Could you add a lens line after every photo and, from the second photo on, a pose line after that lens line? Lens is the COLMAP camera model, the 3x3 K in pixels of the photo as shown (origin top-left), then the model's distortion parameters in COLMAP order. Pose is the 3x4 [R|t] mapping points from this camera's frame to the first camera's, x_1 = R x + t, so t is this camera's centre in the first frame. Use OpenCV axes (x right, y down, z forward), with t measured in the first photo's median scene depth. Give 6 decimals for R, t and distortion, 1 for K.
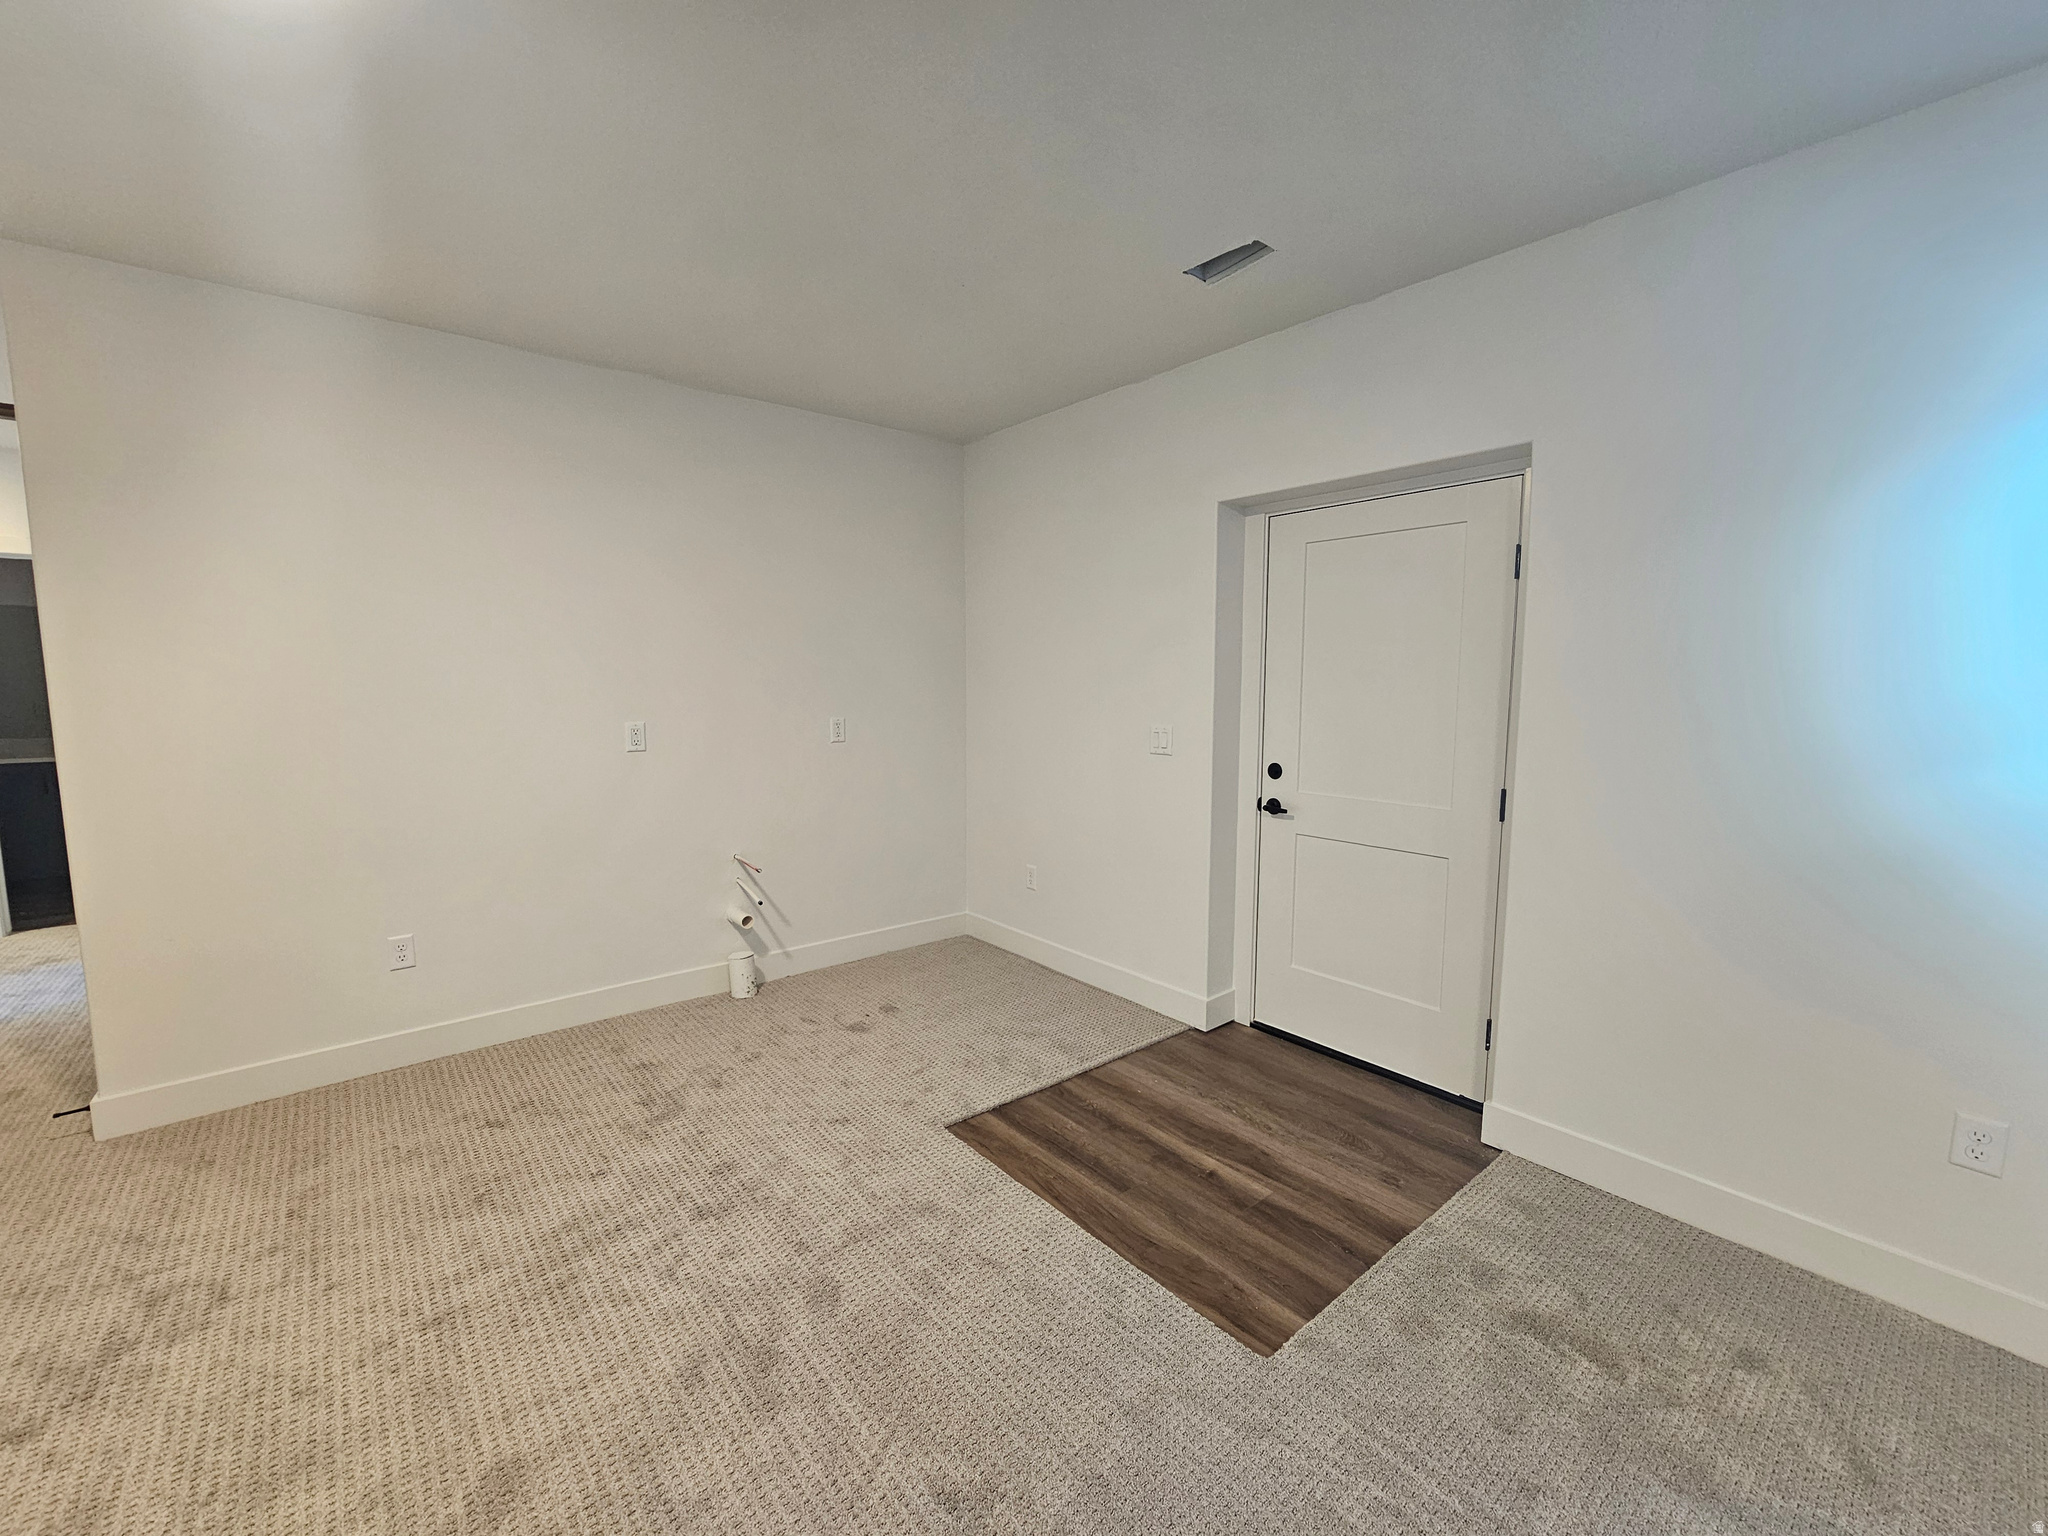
lens RADIAL K [[842.1, 0, 1040.5], [0, 842.1, 768.2], [0, 0, 1]] dist [-0.002991, 0.000399]
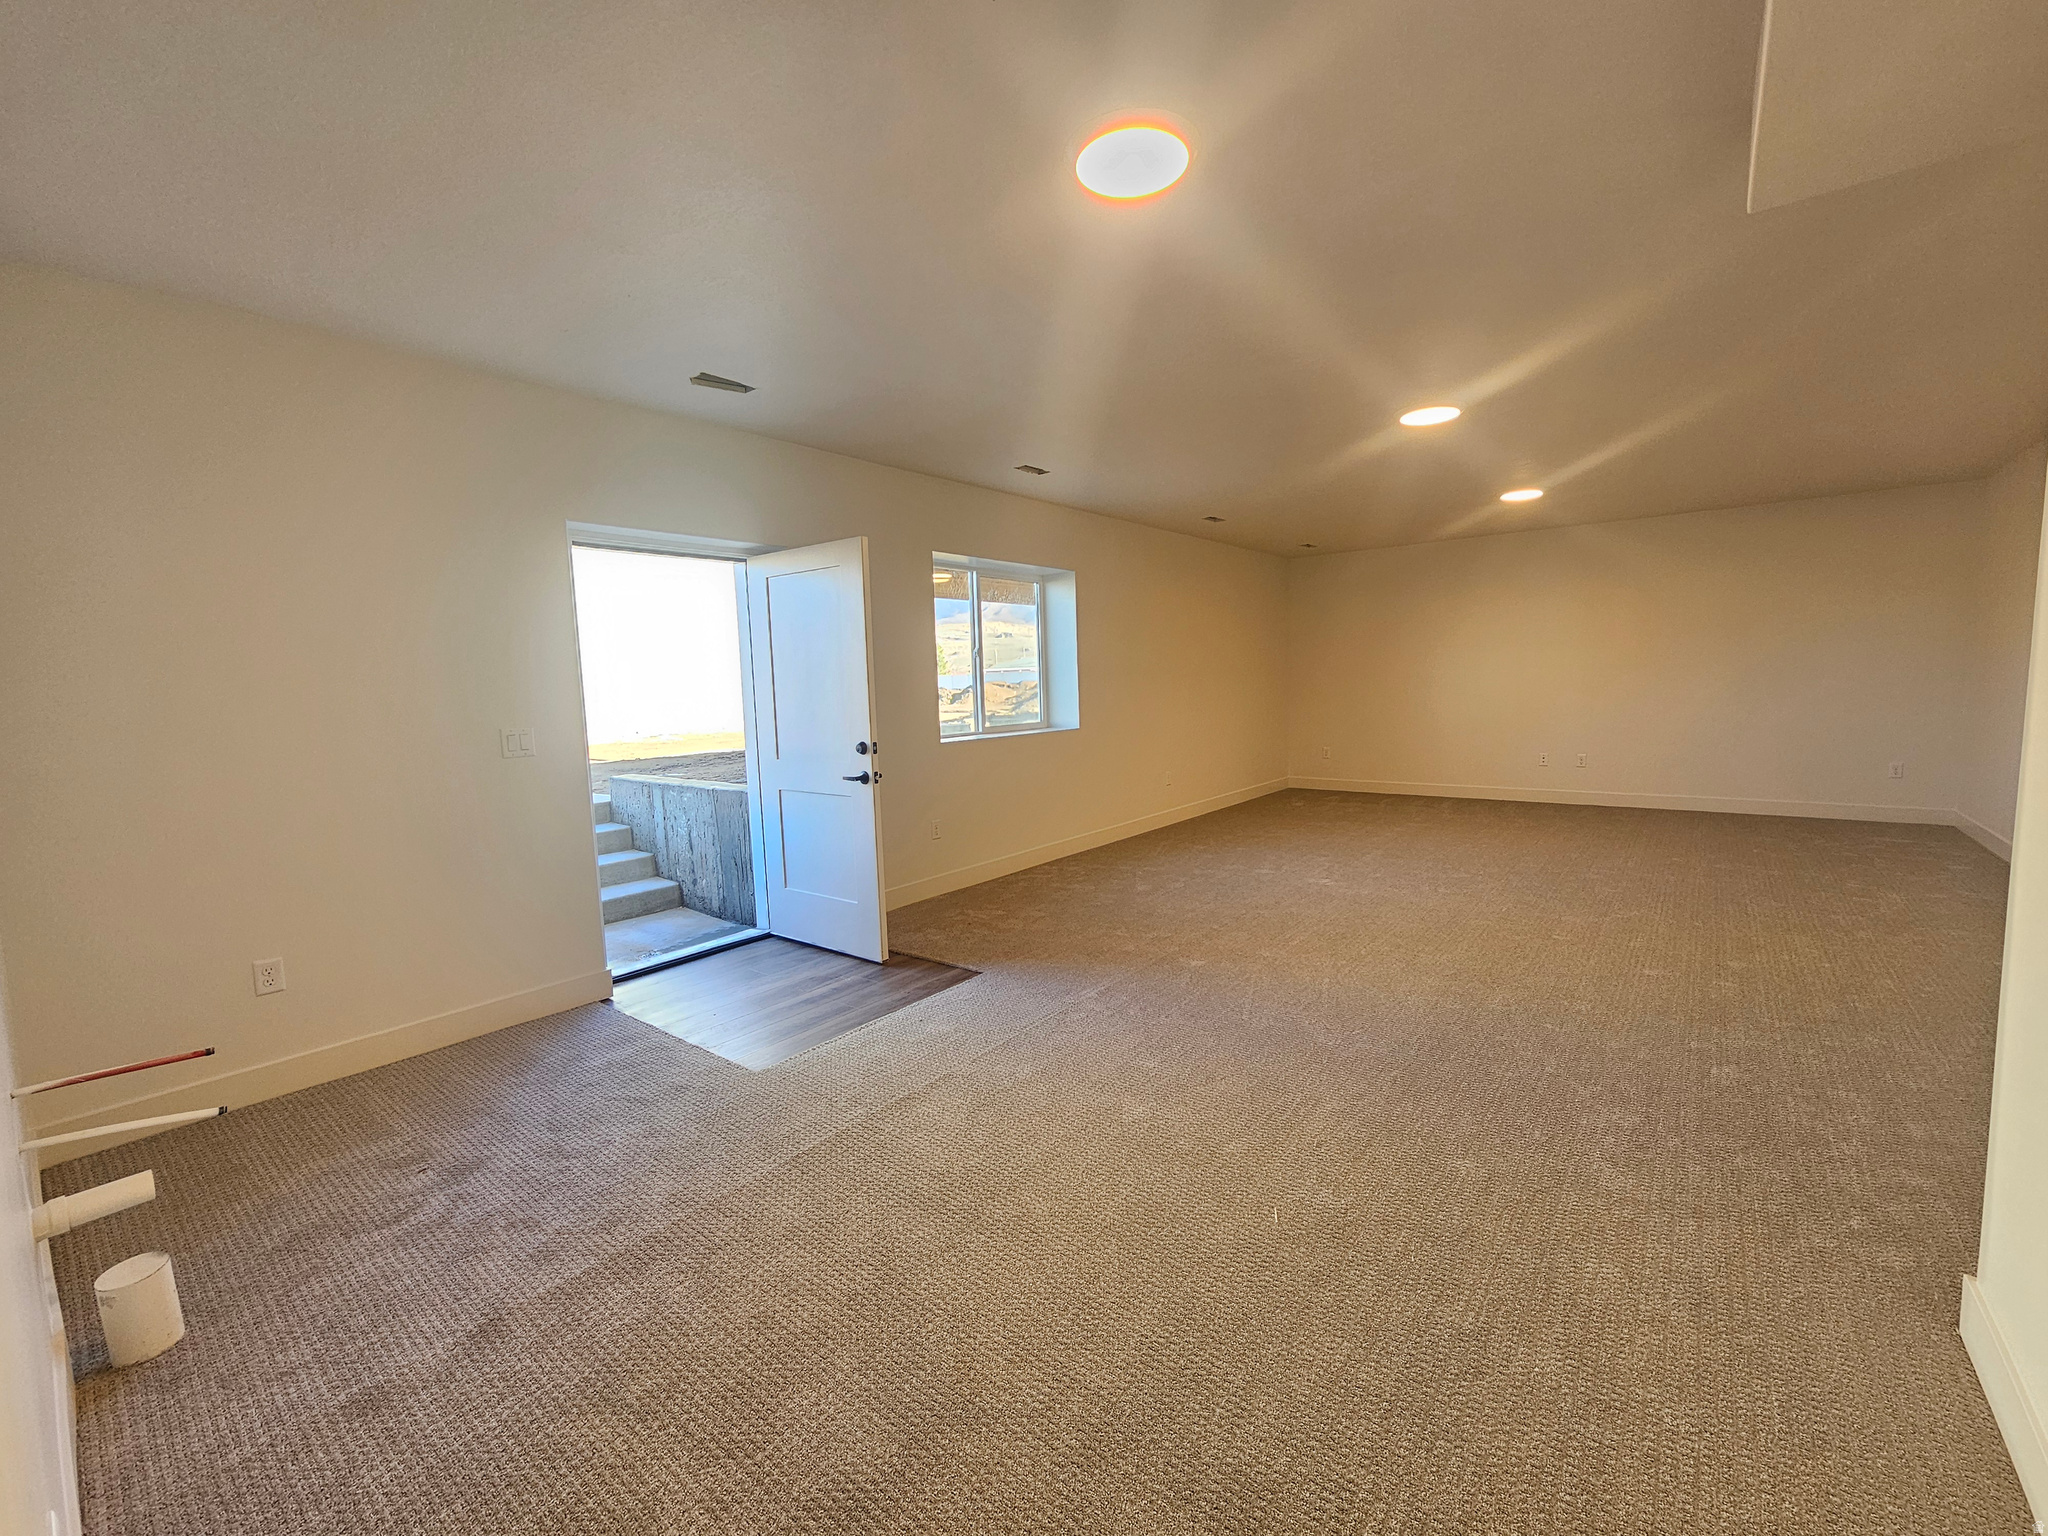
lens RADIAL K [[842.1, 0, 1040.5], [0, 842.1, 768.2], [0, 0, 1]] dist [-0.002991, 0.000399]
pose [[-0.197207, -0.096217, 0.975629, -0.946491], [0.134465, 0.983112, 0.124135, -0.044443], [-0.971097, 0.155668, -0.180939, 0.589987]]
